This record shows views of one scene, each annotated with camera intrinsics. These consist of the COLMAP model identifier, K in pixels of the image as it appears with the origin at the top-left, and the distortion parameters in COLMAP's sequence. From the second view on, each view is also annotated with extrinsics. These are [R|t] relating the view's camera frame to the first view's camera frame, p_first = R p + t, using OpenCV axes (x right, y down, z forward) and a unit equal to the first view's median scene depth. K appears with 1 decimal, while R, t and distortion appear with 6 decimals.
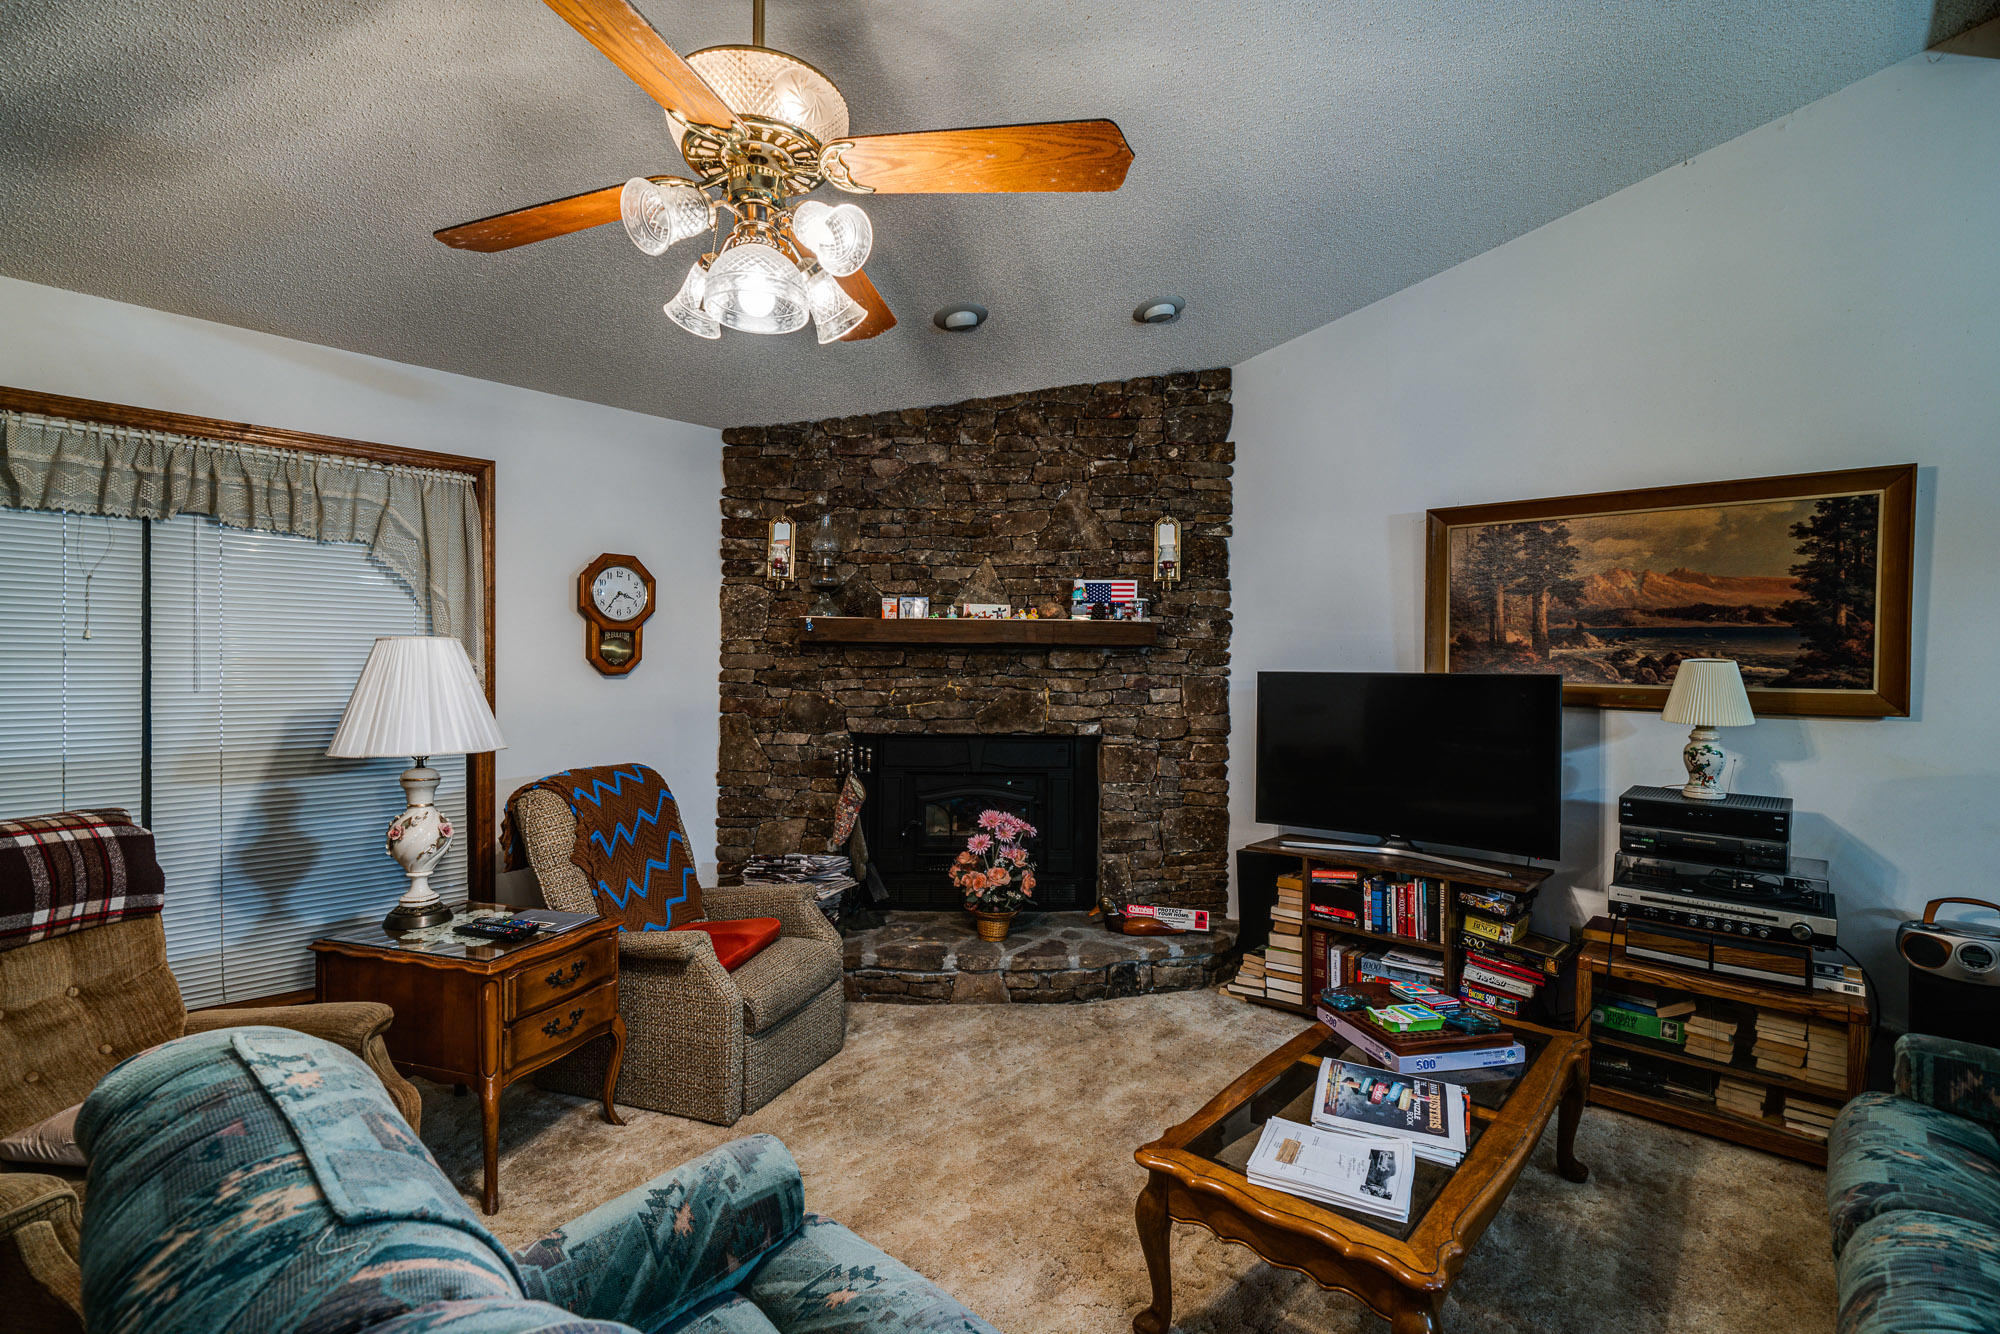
lens RADIAL K [[911.2, 0, 992.8], [0, 911.2, 668.3], [0, 0, 1]] dist [0.004798, 0.000769]
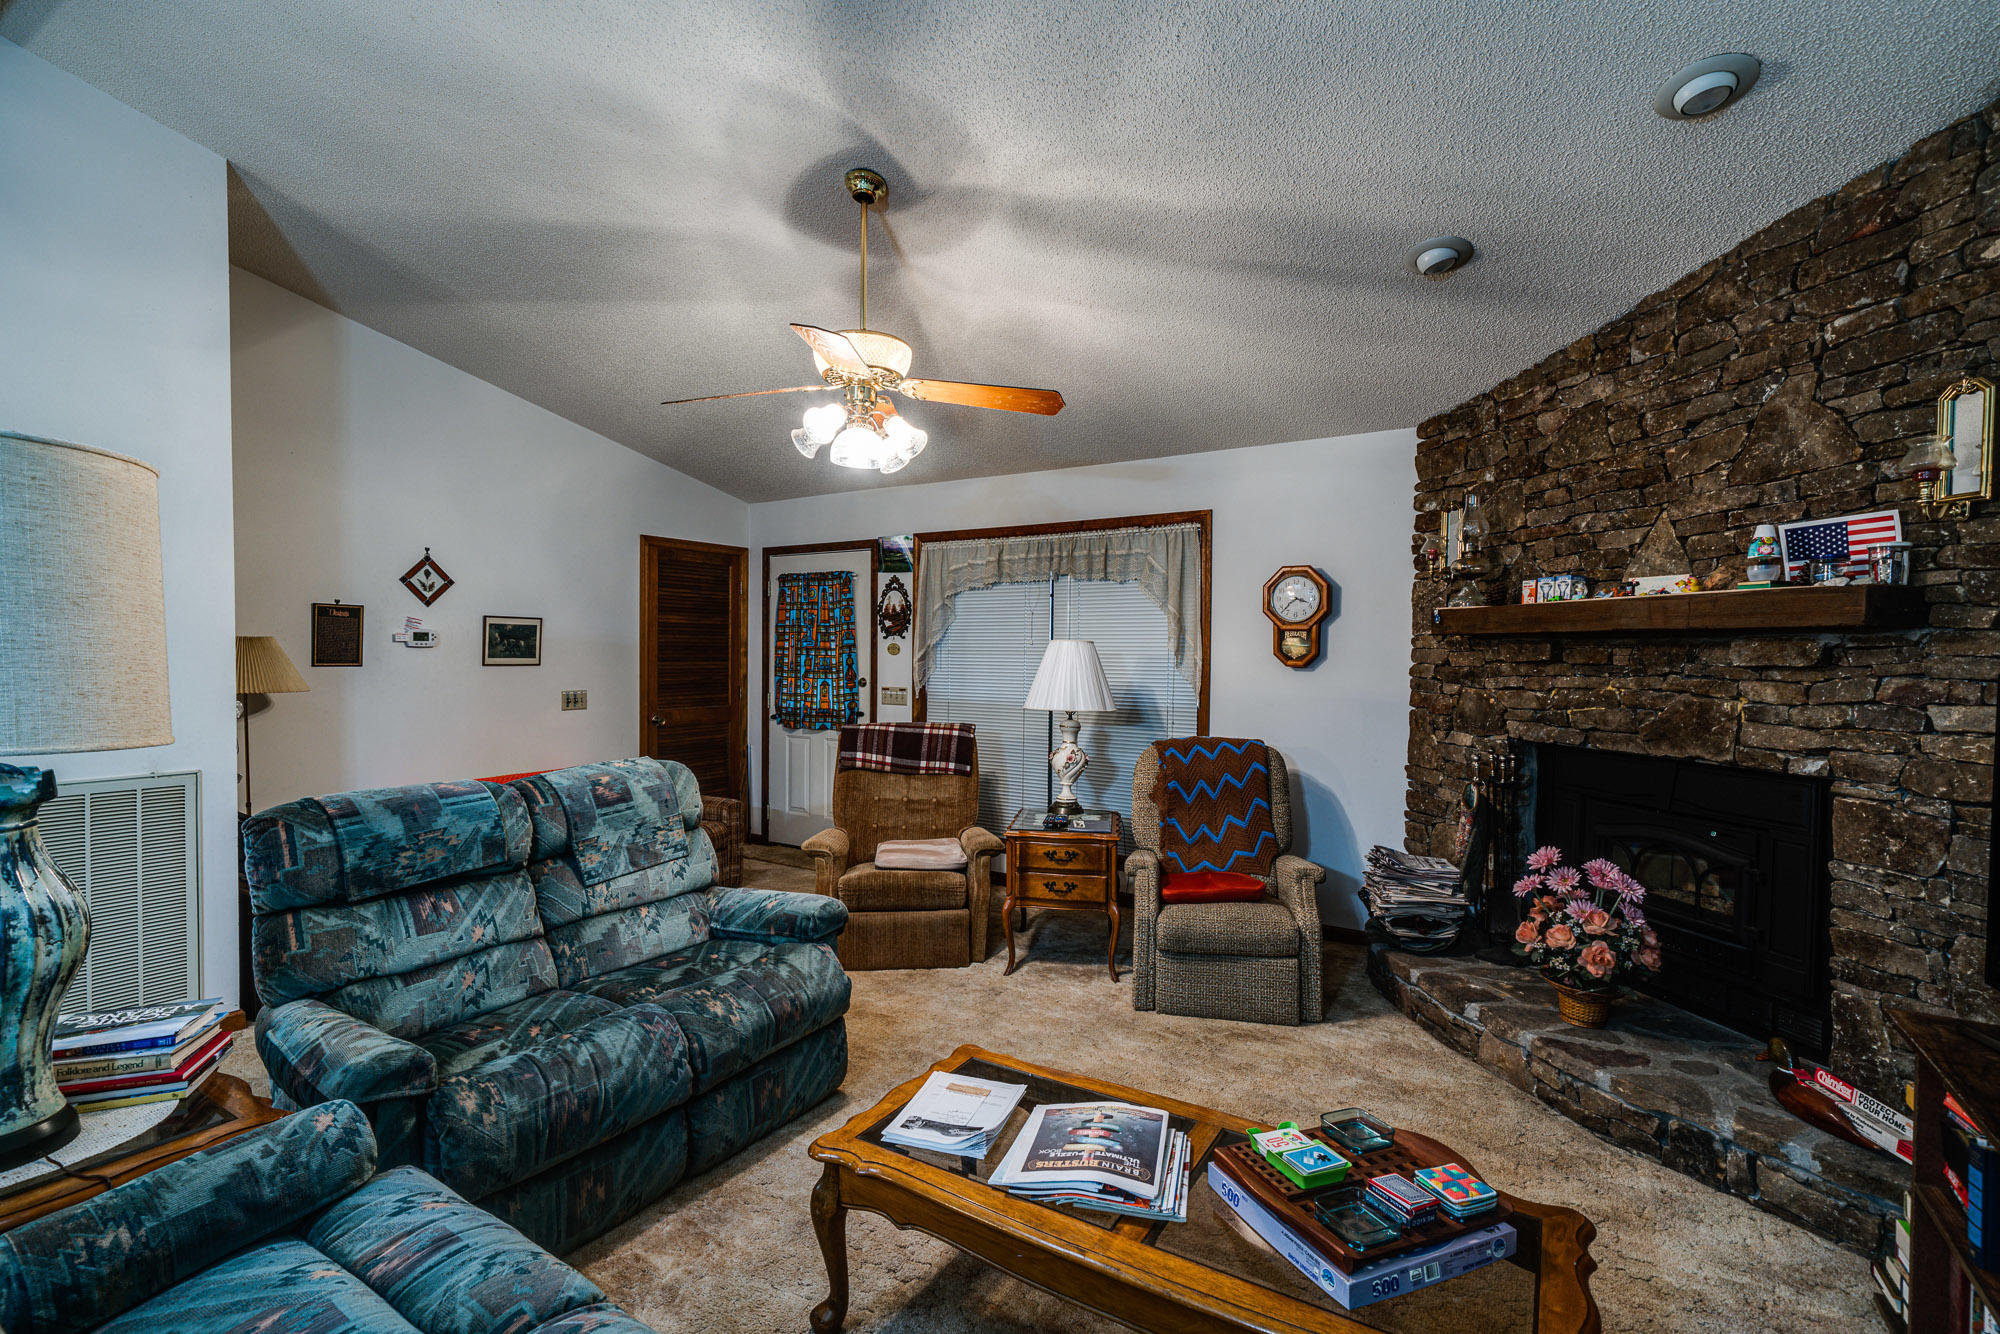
lens RADIAL K [[911.2, 0, 992.5], [0, 911.2, 666.9], [0, 0, 1]] dist [0.004798, 0.000769]
pose [[0.188220, 0.009028, -0.982085, 0.604935], [-0.012680, 0.999897, 0.006762, 0.003087], [0.982045, 0.011180, 0.188315, 0.349082]]
